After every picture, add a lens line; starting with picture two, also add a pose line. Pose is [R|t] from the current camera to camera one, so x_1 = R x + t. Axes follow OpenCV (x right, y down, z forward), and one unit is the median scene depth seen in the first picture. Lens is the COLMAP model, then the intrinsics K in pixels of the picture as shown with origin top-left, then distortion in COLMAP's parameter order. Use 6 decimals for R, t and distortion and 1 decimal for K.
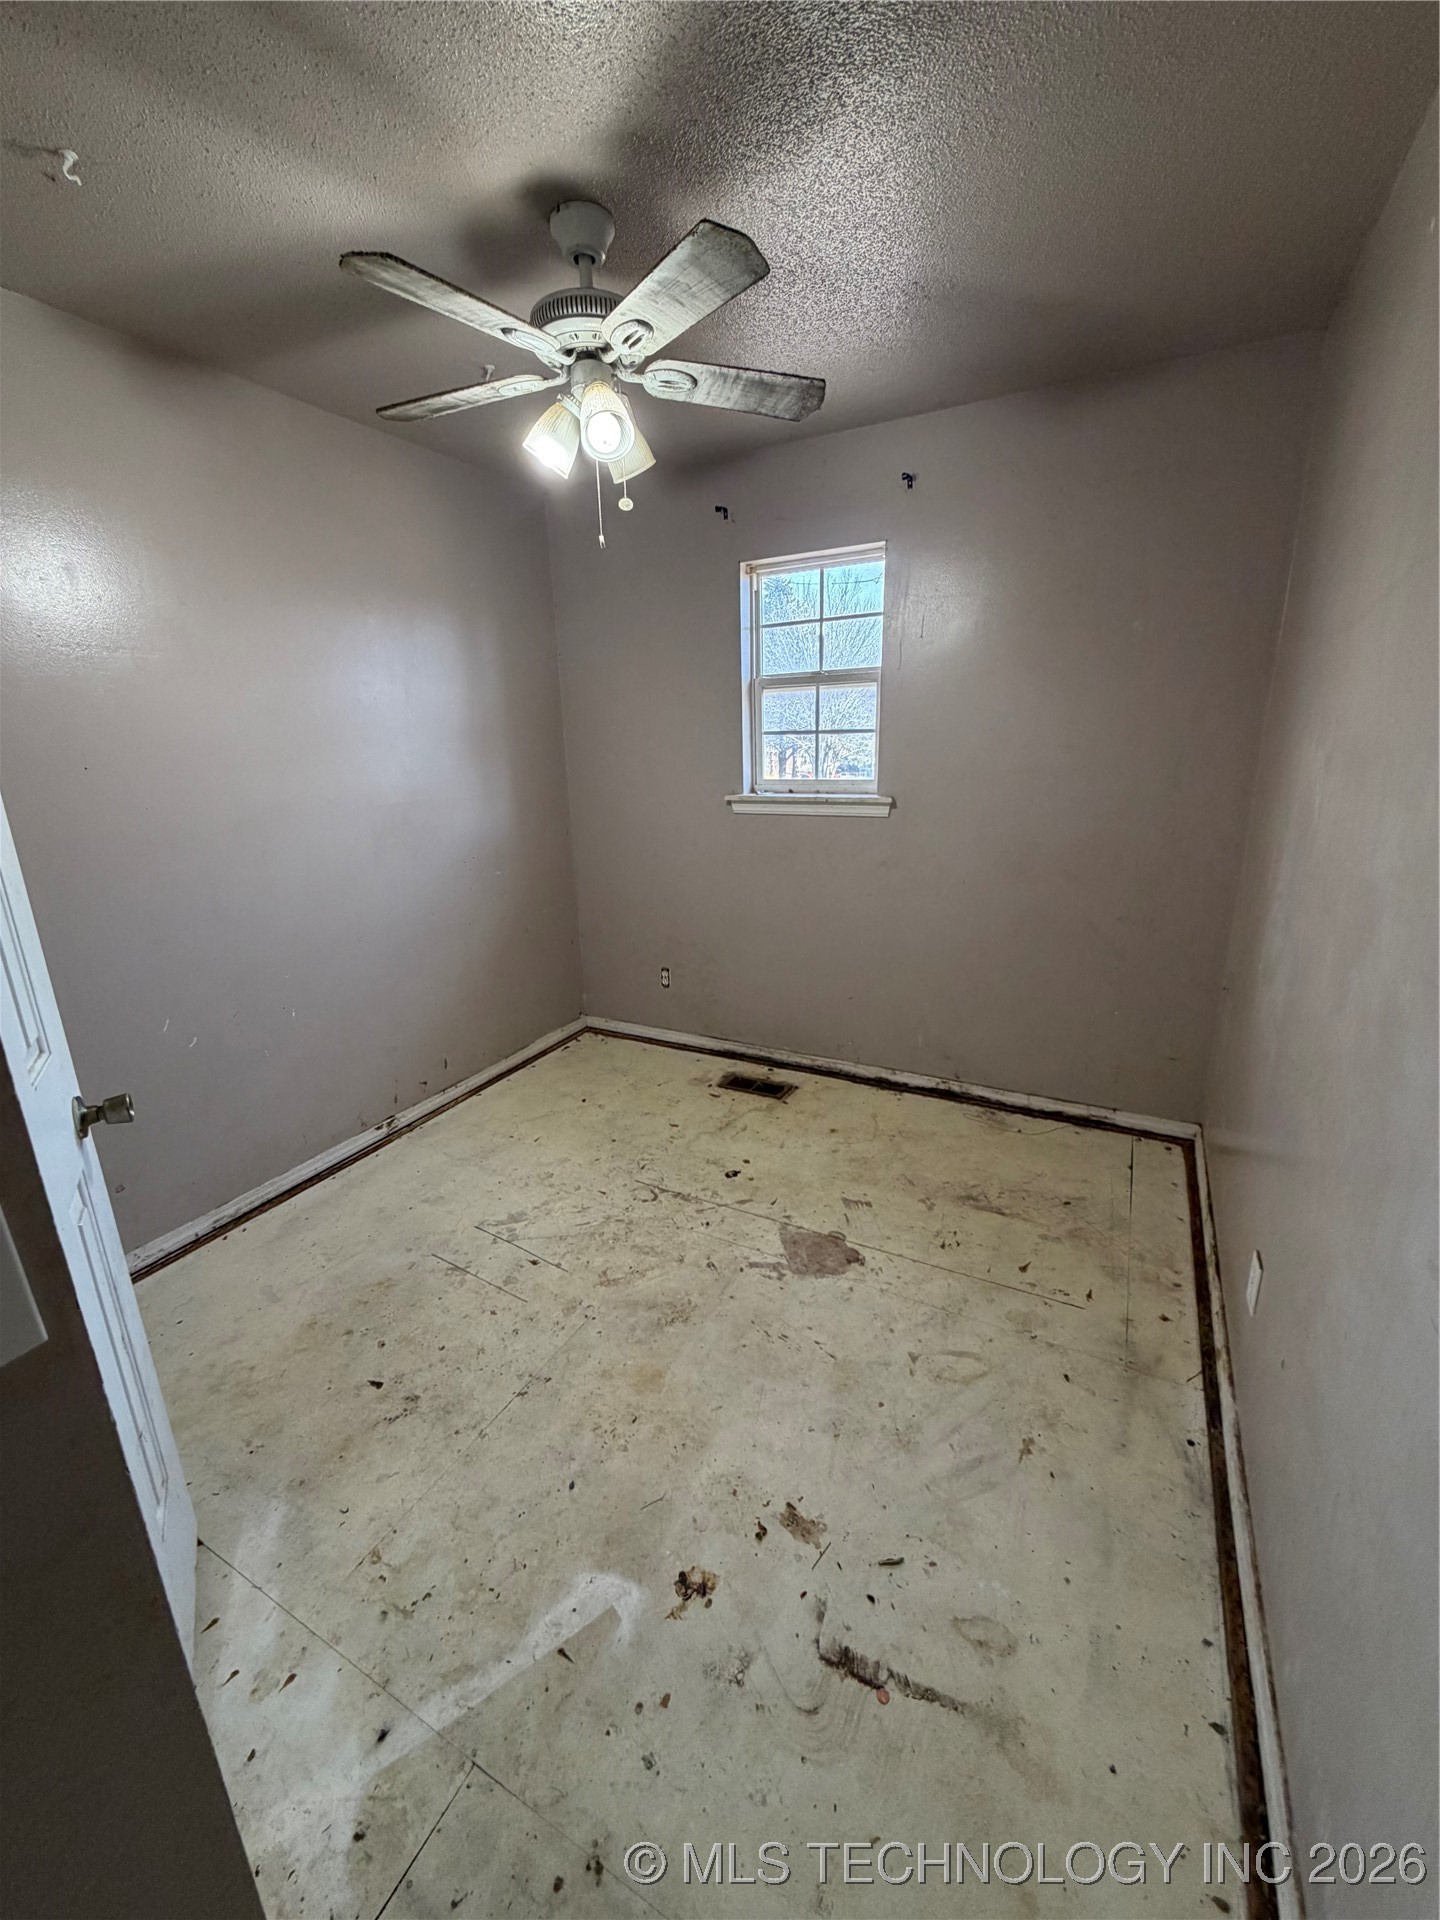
lens RADIAL K [[762.5, 0, 722.3], [0, 762.5, 957.1], [0, 0, 1]] dist [-0.000167, -0.000095]
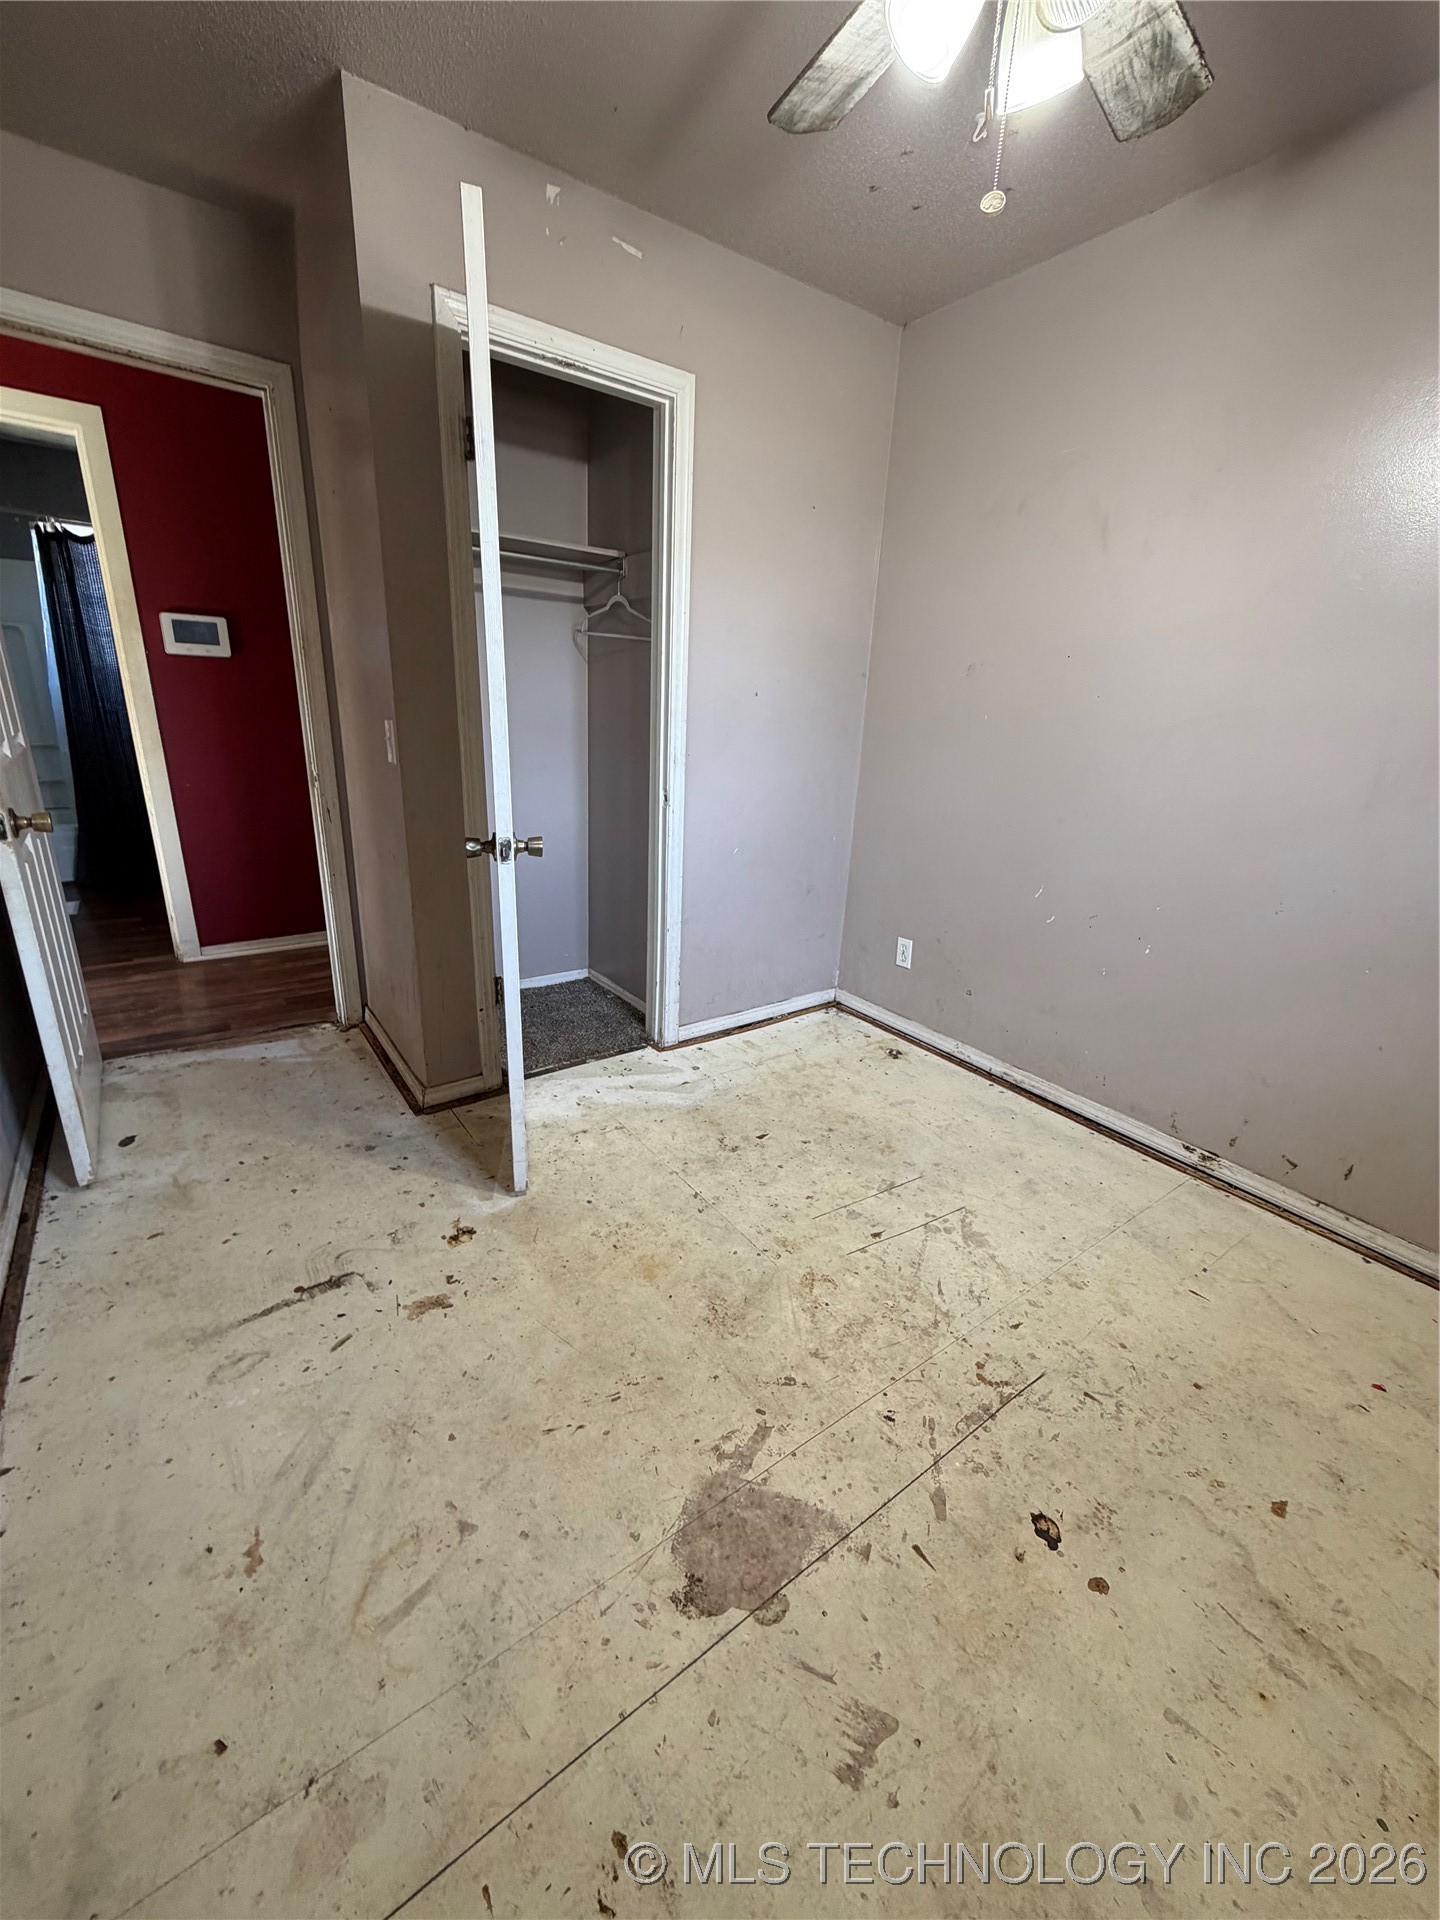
lens RADIAL K [[762.5, 0, 721.6], [0, 762.5, 955.0], [0, 0, 1]] dist [-0.000167, -0.000095]
pose [[-0.441067, 0.289645, -0.849450, 0.505775], [-0.277058, 0.856316, 0.435846, -0.211680], [0.853638, 0.427584, -0.297444, 1.047879]]
